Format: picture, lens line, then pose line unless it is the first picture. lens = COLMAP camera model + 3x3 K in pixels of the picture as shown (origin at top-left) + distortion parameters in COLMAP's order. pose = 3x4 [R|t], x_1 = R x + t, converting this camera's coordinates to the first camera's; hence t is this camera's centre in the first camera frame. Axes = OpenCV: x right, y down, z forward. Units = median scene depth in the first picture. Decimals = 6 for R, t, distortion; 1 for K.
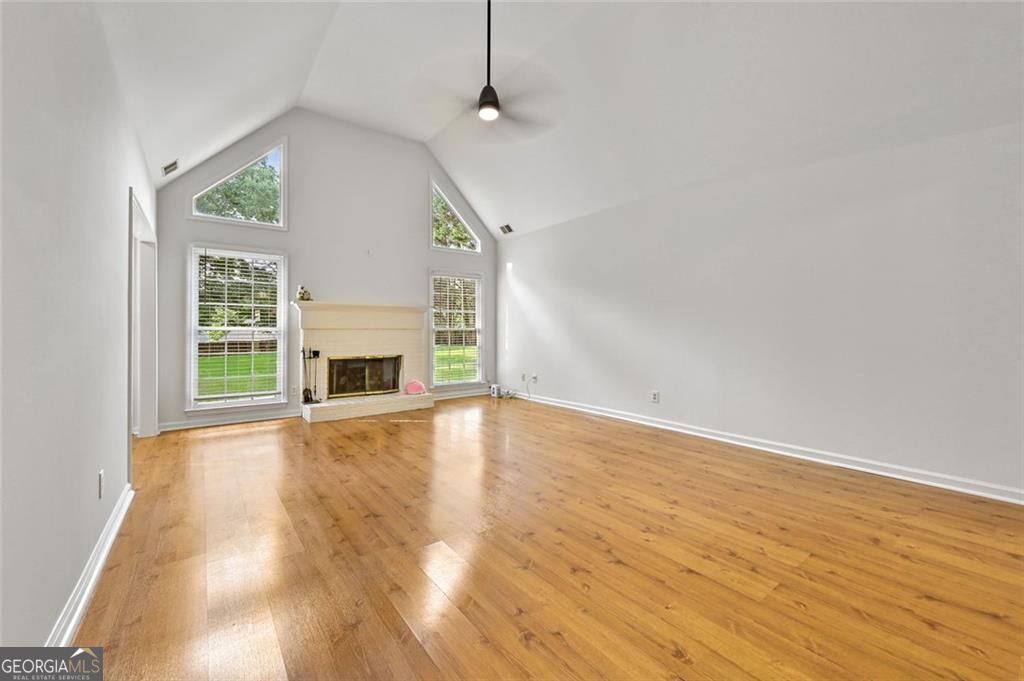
lens RADIAL K [[409.0, 0, 514.2], [0, 409.0, 327.9], [0, 0, 1]] dist [-0.002034, 0.000283]
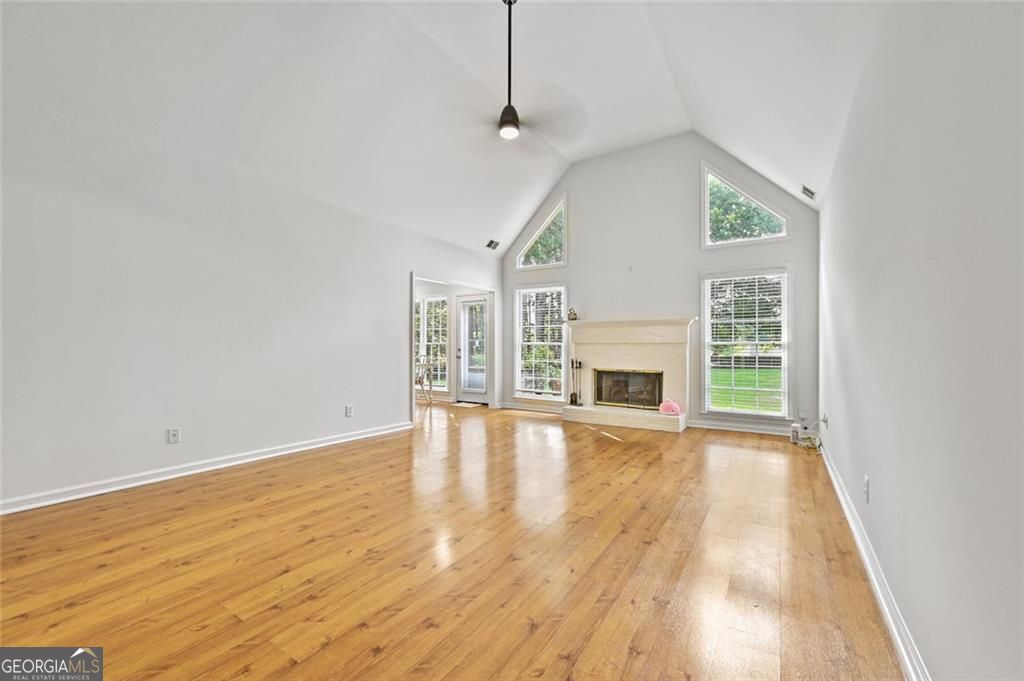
lens RADIAL K [[409.0, 0, 517.2], [0, 409.0, 343.8], [0, 0, 1]] dist [-0.002034, 0.000283]
pose [[0.345569, -0.001697, -0.938392, 0.572258], [0.004192, 0.999991, -0.000264, 0.002732], [0.938384, -0.003843, 0.345573, 0.419927]]
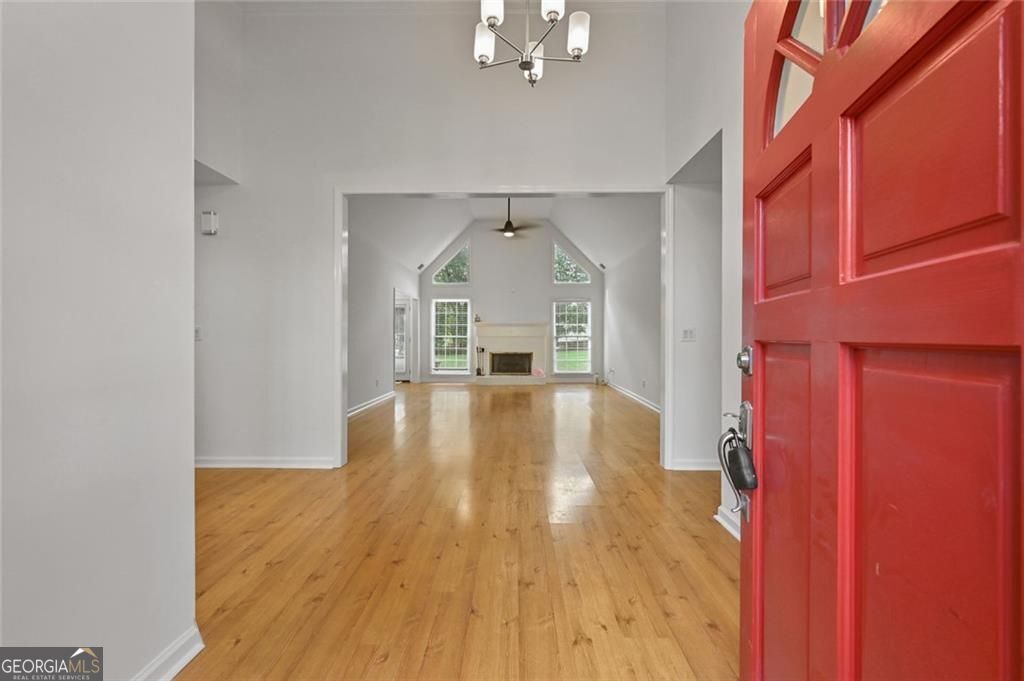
lens RADIAL K [[409.0, 0, 516.2], [0, 409.0, 338.1], [0, 0, 1]] dist [-0.002034, 0.000283]
pose [[0.796155, 0.002882, -0.605086, 0.784602], [0.001666, 0.999974, 0.006954, -0.003480], [0.605090, -0.006544, 0.796130, -0.412161]]
